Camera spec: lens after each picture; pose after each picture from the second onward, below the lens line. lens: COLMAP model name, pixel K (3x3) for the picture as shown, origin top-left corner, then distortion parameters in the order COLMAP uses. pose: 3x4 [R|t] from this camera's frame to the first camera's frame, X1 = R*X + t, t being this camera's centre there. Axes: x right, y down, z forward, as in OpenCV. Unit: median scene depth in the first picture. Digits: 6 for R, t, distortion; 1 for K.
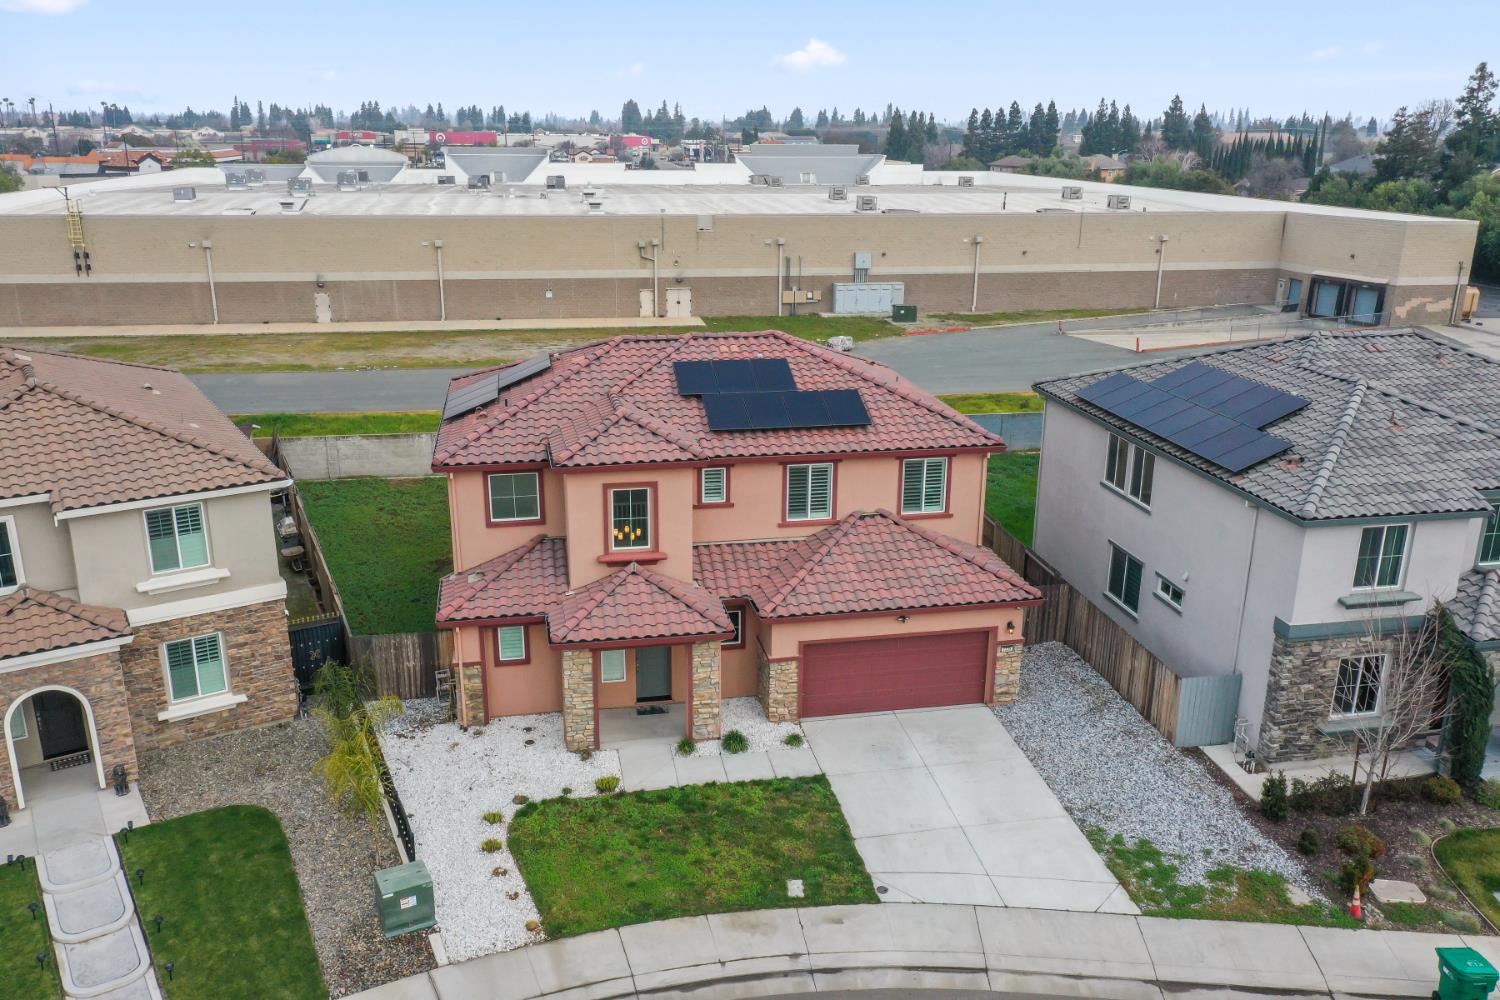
lens RADIAL K [[1194.6, 0, 751.7], [0, 1194.6, 498.2], [0, 0, 1]] dist [0.009199, -0.006419]
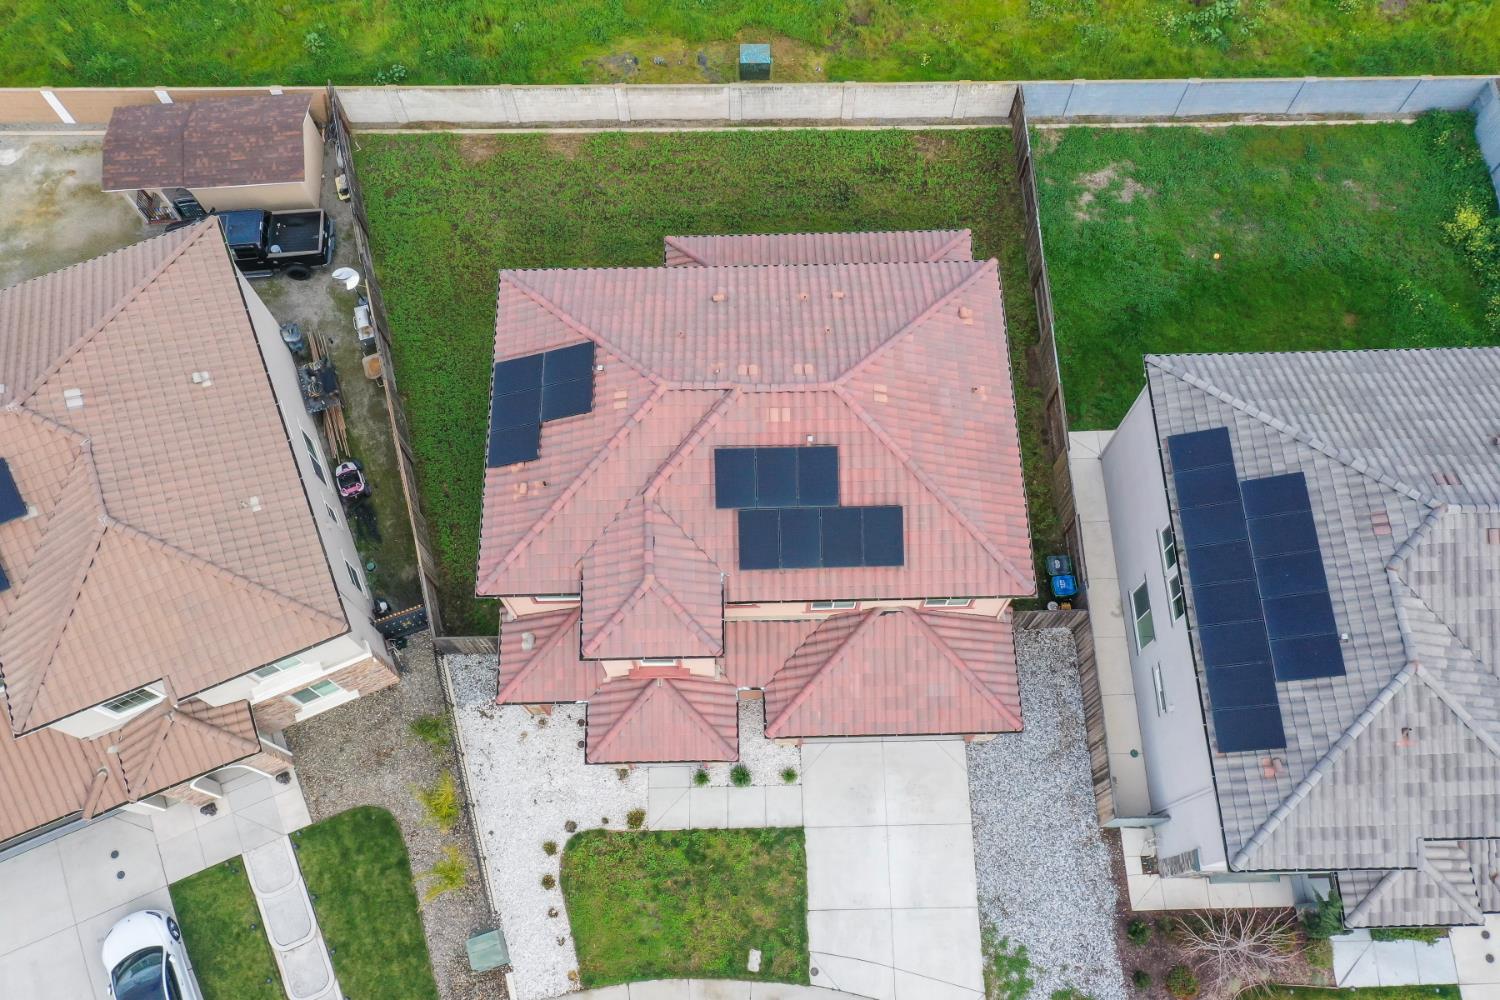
lens RADIAL K [[1194.6, 0, 751.3], [0, 1194.6, 498.4], [0, 0, 1]] dist [0.009199, -0.006419]
pose [[0.984715, 0.155710, -0.078040, 0.055036], [-0.038256, 0.630482, 0.775260, -1.065754], [0.169919, -0.760425, 0.626802, 0.493159]]
